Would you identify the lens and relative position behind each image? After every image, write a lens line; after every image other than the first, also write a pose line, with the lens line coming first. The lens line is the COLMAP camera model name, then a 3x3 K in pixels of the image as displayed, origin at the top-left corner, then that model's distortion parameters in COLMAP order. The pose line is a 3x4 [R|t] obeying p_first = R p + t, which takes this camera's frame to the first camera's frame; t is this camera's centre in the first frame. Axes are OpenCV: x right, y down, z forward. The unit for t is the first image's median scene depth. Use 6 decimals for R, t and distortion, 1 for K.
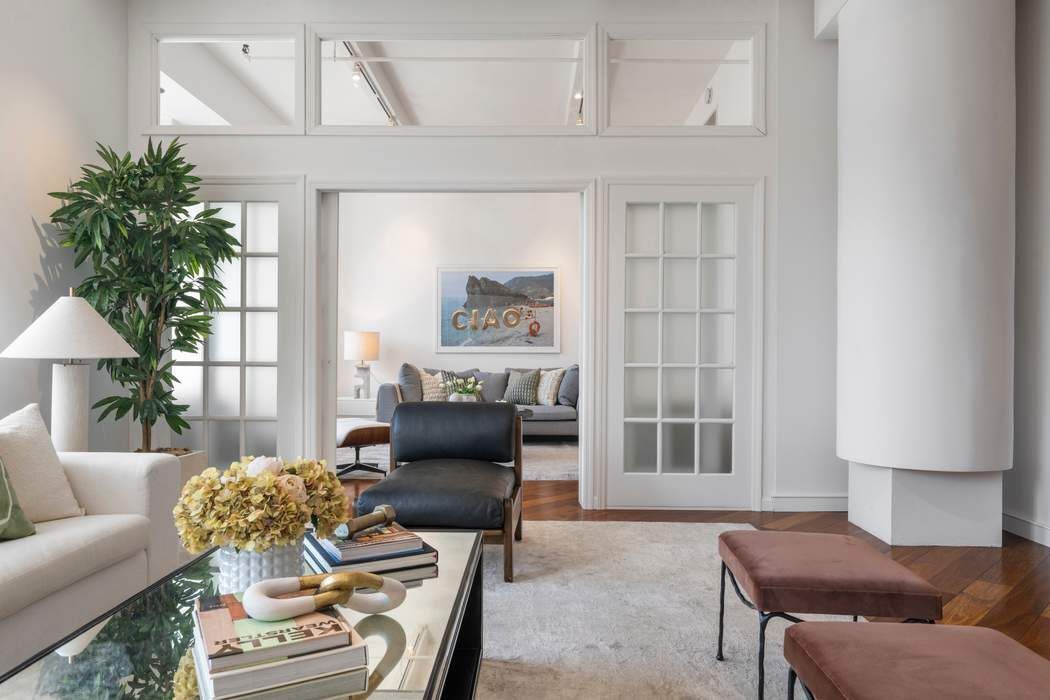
lens RADIAL K [[695.2, 0, 512.0], [0, 695.2, 354.6], [0, 0, 1]] dist [0.003497, -0.001001]
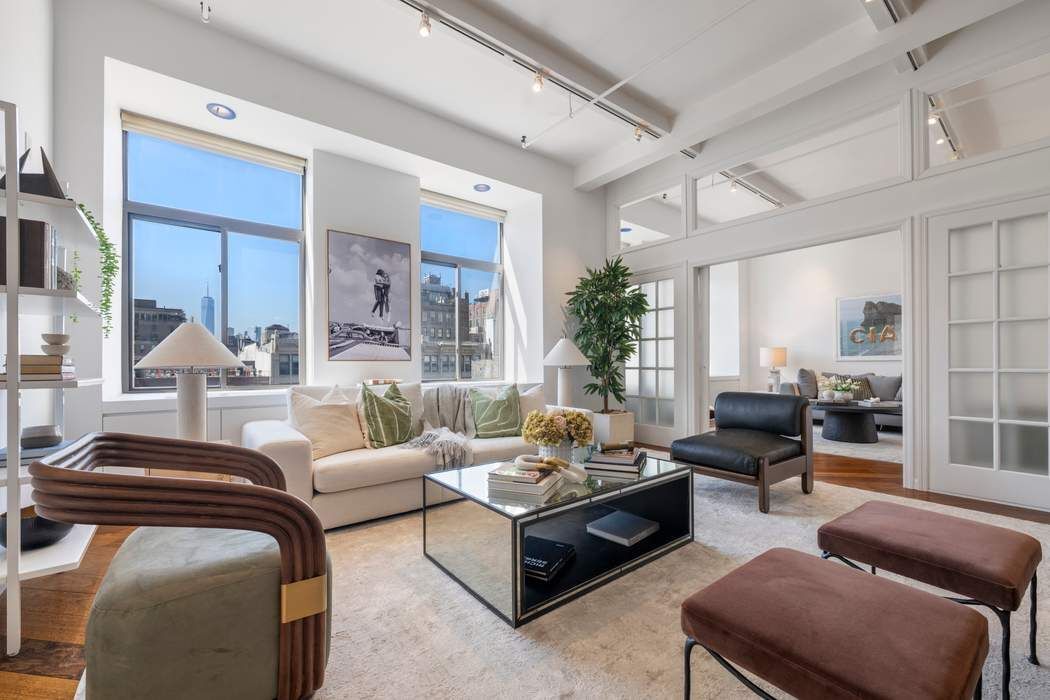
lens RADIAL K [[419.6, 0, 521.5], [0, 419.6, 359.2], [0, 0, 1]] dist [0.002111, -0.000184]
pose [[0.640822, -0.015695, -0.767529, 0.240524], [0.007305, 0.999870, -0.014348, 0.002065], [0.767655, 0.003588, 0.640854, 0.007736]]
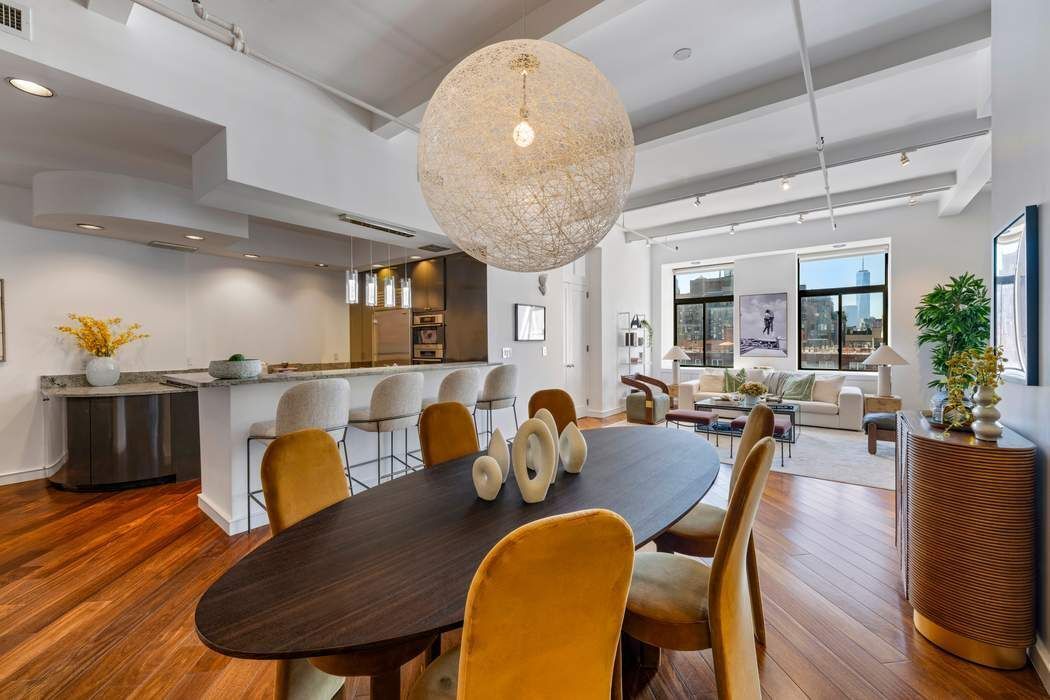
lens RADIAL K [[419.6, 0, 524.7], [0, 419.6, 347.3], [0, 0, 1]] dist [0.002111, -0.000184]
pose [[-0.584693, 0.007593, -0.811219, 1.402276], [0.002501, 0.999968, 0.007557, -0.068136], [0.811251, 0.002390, -0.584693, 0.572415]]
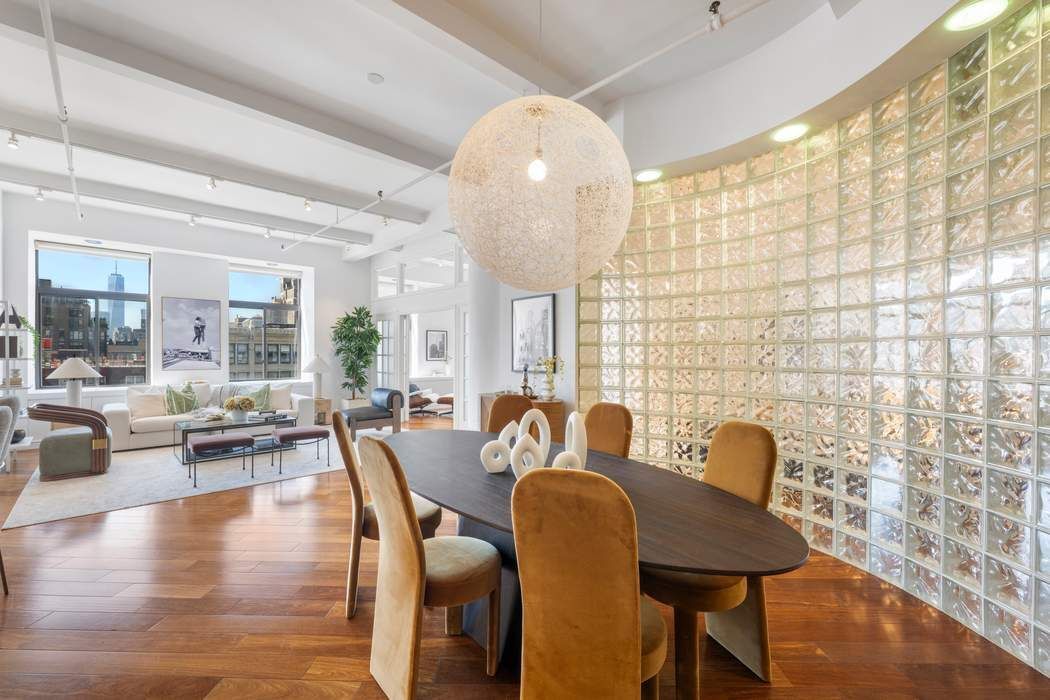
lens RADIAL K [[432.2, 0, 520.8], [0, 432.2, 354.6], [0, 0, 1]] dist [-0.000995, 0.000460]
pose [[0.722796, -0.000199, -0.691061, 1.374558], [0.000068, 1.000000, -0.000217, -0.068113], [0.691061, 0.000110, 0.722796, 0.019731]]
